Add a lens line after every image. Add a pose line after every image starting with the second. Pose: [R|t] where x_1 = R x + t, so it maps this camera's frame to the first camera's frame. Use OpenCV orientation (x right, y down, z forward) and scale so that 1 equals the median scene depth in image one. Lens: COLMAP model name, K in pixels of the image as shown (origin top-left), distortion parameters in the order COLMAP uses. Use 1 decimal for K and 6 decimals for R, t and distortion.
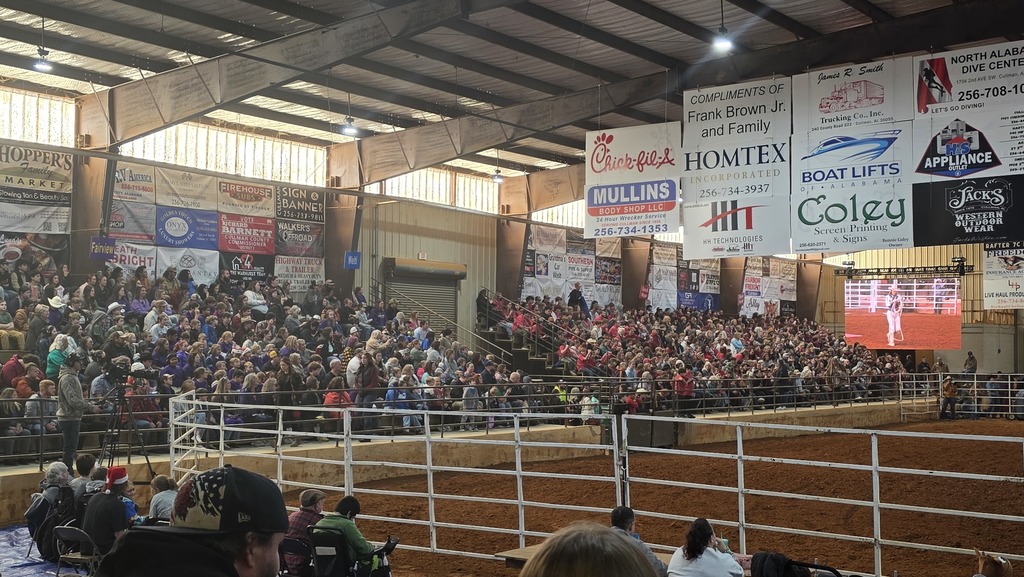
lens RADIAL K [[1294.1, 0, 514.5], [0, 1294.1, 288.3], [0, 0, 1]] dist [0.024769, 0.000000]
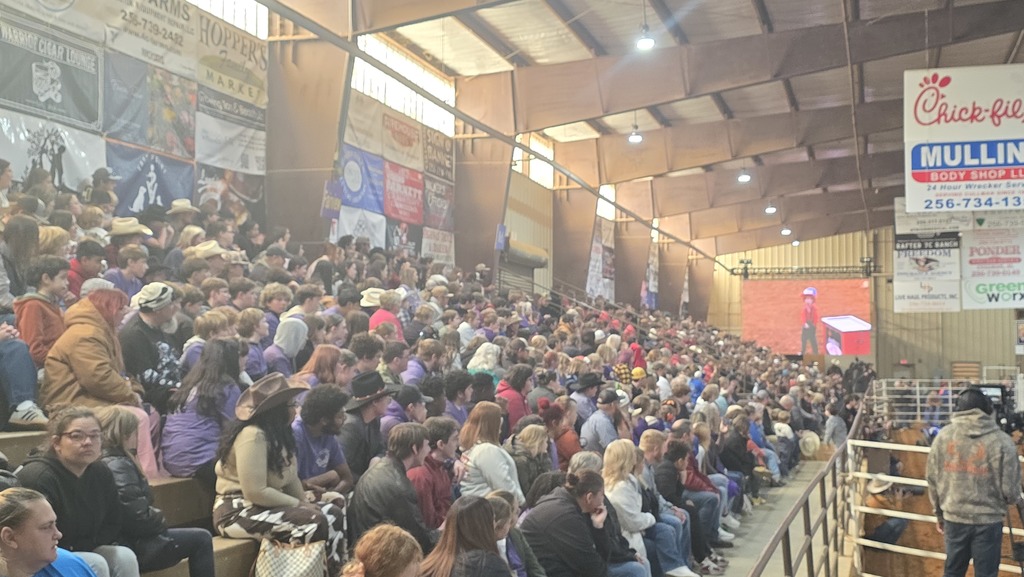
lens RADIAL K [[1294.1, 0, 510.2], [0, 1294.1, 287.5], [0, 0, 1]] dist [0.024769, 0.000000]
pose [[0.939606, 0.011815, 0.342054, -0.427978], [-0.010457, 0.999928, -0.005813, 0.012136], [-0.342099, 0.001885, 0.939662, 0.380637]]
